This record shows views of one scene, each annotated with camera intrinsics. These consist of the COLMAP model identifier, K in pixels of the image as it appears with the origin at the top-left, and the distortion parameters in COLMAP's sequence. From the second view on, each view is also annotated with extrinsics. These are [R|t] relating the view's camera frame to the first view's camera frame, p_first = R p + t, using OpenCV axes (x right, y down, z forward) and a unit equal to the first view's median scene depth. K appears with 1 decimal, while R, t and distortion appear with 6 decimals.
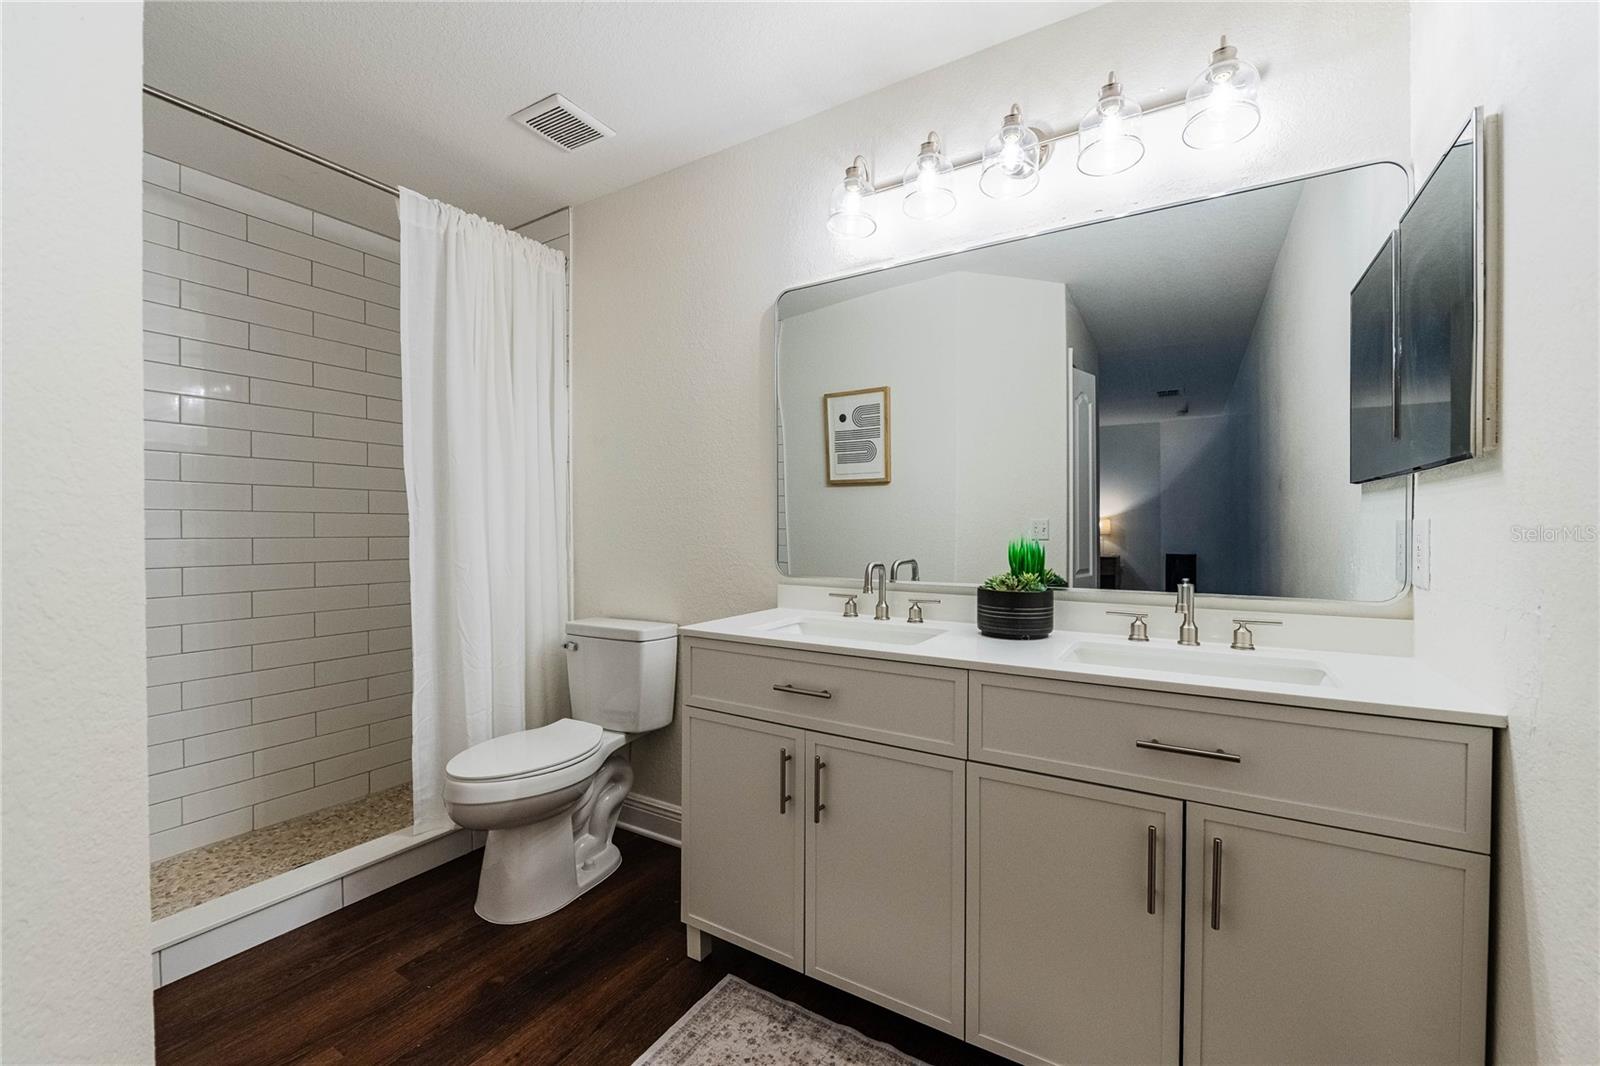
lens RADIAL K [[643.8, 0, 811.8], [0, 643.8, 530.0], [0, 0, 1]] dist [-0.010747, -0.000054]
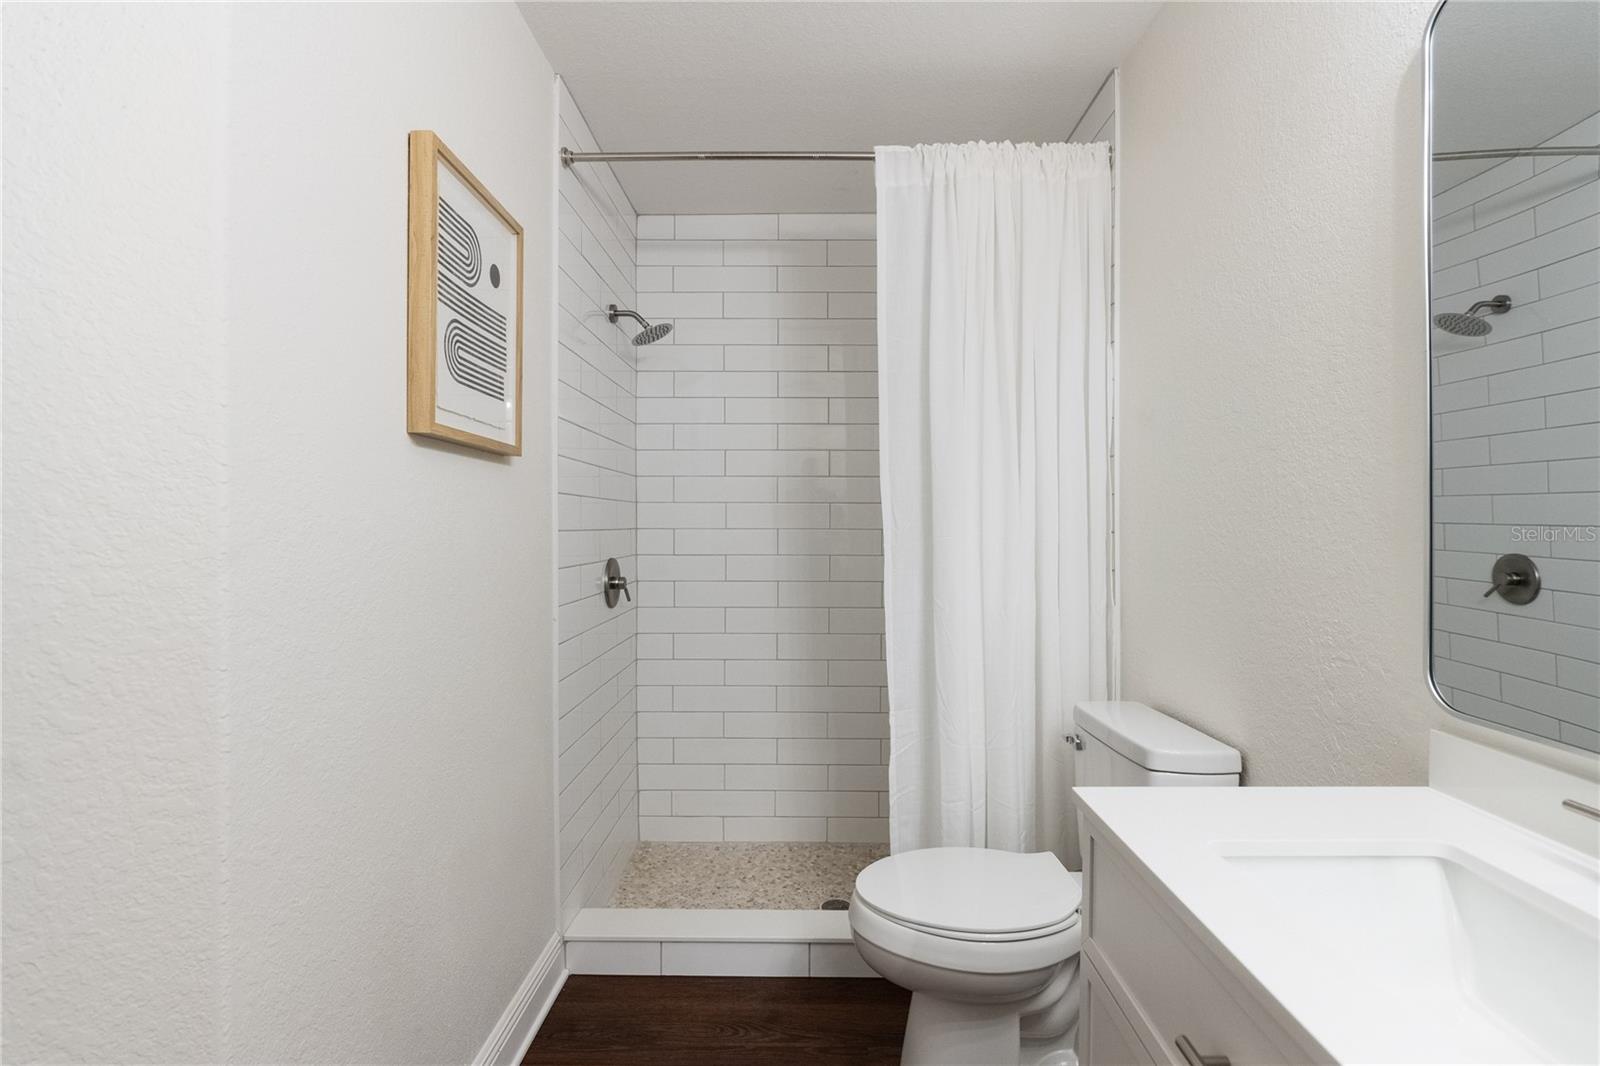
lens RADIAL K [[743.5, 0, 800.8], [0, 743.5, 528.6], [0, 0, 1]] dist [-0.003184, -0.001171]
pose [[0.510348, 0.005638, -0.859949, 0.143218], [-0.006348, 0.999976, 0.002789, -0.039274], [0.859944, 0.004036, 0.510372, 0.415147]]
